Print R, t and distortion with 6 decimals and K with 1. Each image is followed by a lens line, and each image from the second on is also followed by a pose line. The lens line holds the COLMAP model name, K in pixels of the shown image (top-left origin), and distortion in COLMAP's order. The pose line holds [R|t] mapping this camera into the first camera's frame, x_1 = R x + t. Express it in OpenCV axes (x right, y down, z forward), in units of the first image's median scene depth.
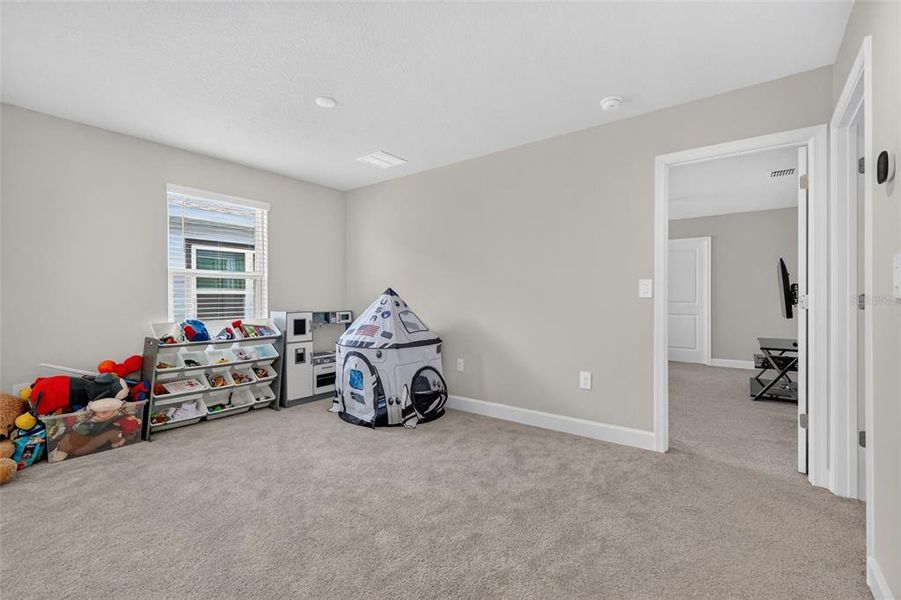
lens RADIAL K [[391.3, 0, 454.0], [0, 391.3, 298.8], [0, 0, 1]] dist [0.002144, -0.000487]
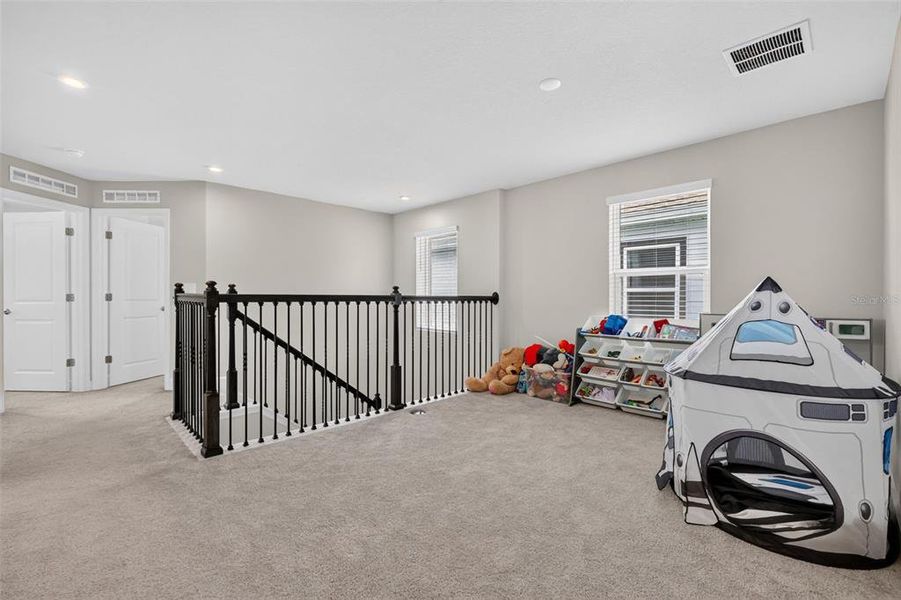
lens RADIAL K [[391.3, 0, 454.0], [0, 391.3, 298.8], [0, 0, 1]] dist [0.002144, -0.000487]
pose [[-0.143084, 0.009247, -0.989667, 0.479370], [0.000106, 0.999956, 0.009327, -0.003626], [0.989711, 0.001230, -0.143079, 0.686790]]
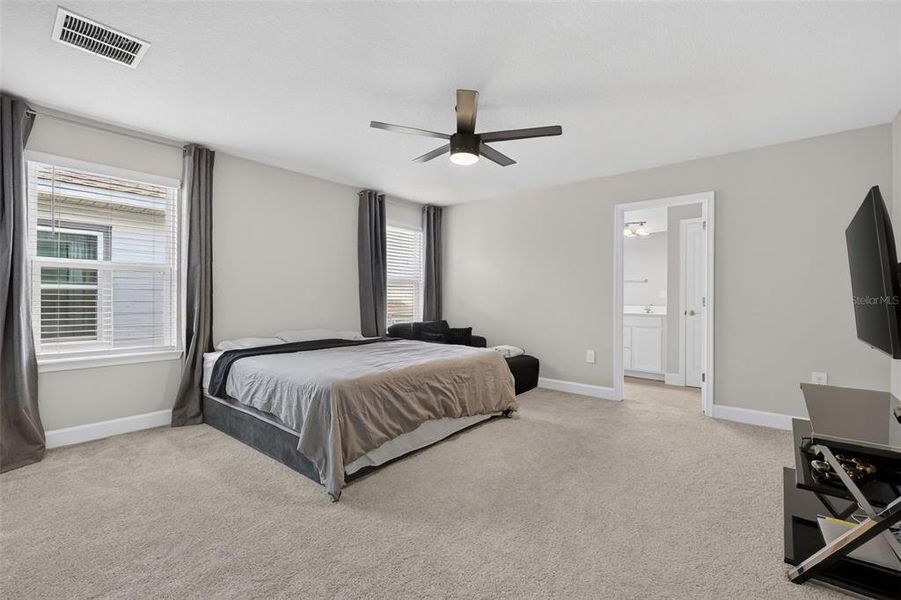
lens RADIAL K [[397.6, 0, 455.6], [0, 397.6, 306.2], [0, 0, 1]] dist [0.002464, -0.000340]
pose [[0.999014, 0.009562, -0.043358, 0.214390], [-0.008966, 0.999863, 0.013919, 0.004182], [0.043485, -0.013517, 0.998963, 0.281580]]
